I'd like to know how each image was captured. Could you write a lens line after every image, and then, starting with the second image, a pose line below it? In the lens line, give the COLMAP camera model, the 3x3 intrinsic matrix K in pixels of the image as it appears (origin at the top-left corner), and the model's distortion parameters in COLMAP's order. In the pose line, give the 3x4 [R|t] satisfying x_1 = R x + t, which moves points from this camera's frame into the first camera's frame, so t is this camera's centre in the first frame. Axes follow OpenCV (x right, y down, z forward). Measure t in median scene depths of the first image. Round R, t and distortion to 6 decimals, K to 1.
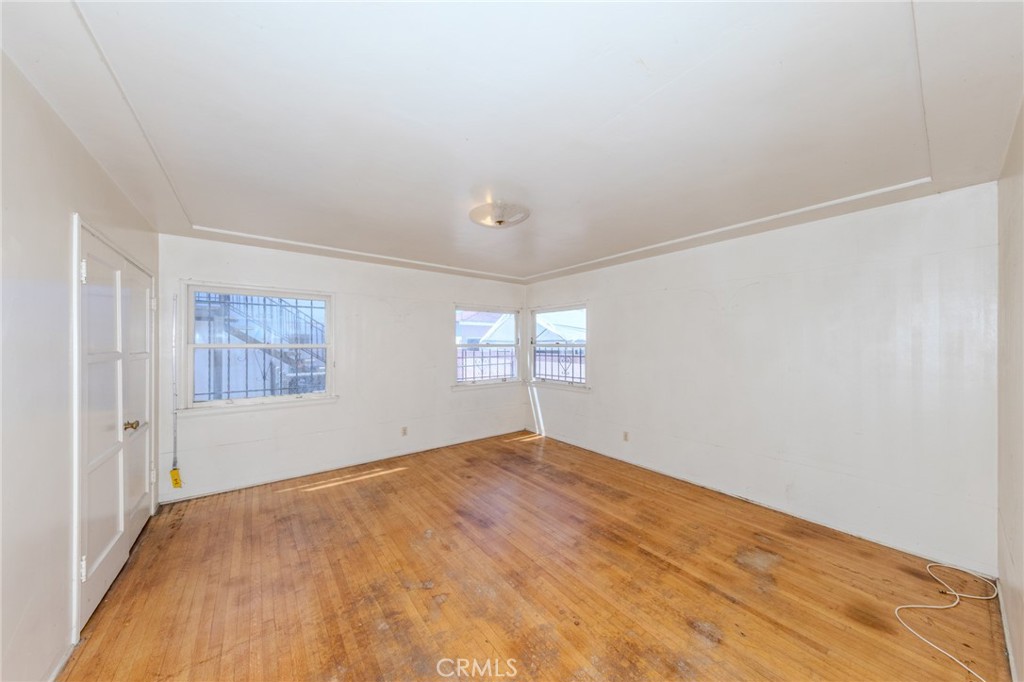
lens RADIAL K [[328.4, 0, 512.6], [0, 328.4, 345.7], [0, 0, 1]] dist [0.001429, 0.000071]
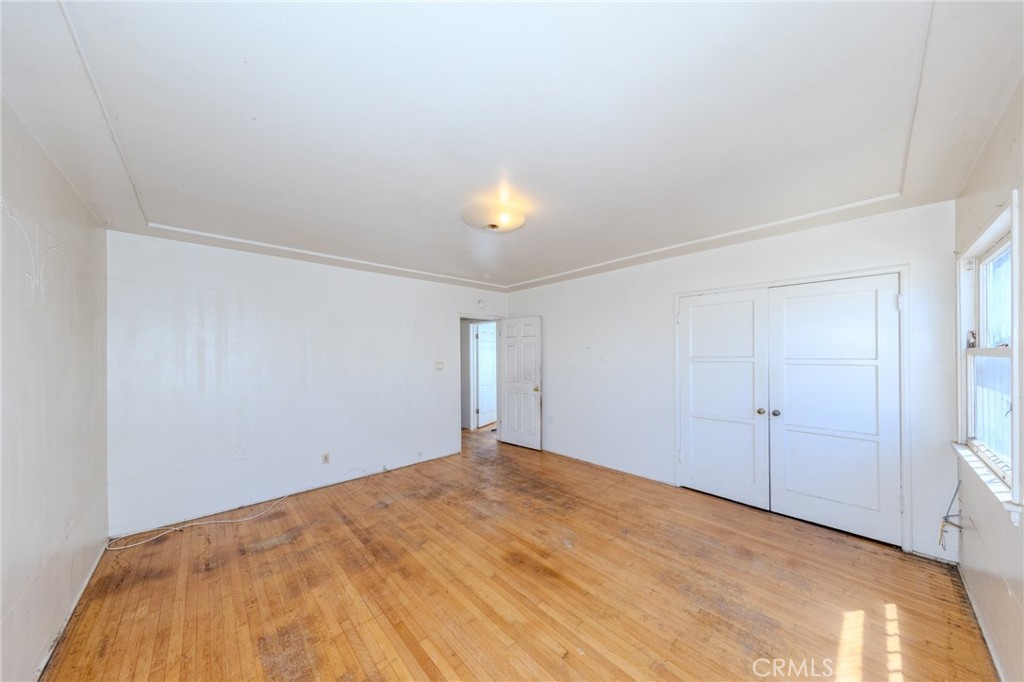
lens RADIAL K [[328.4, 0, 512.6], [0, 328.4, 345.7], [0, 0, 1]] dist [0.001429, 0.000071]
pose [[-0.995502, 0.004860, -0.094613, 0.003274], [0.007248, 0.999663, -0.024913, -0.006315], [0.094461, -0.025487, -0.995202, 2.190001]]
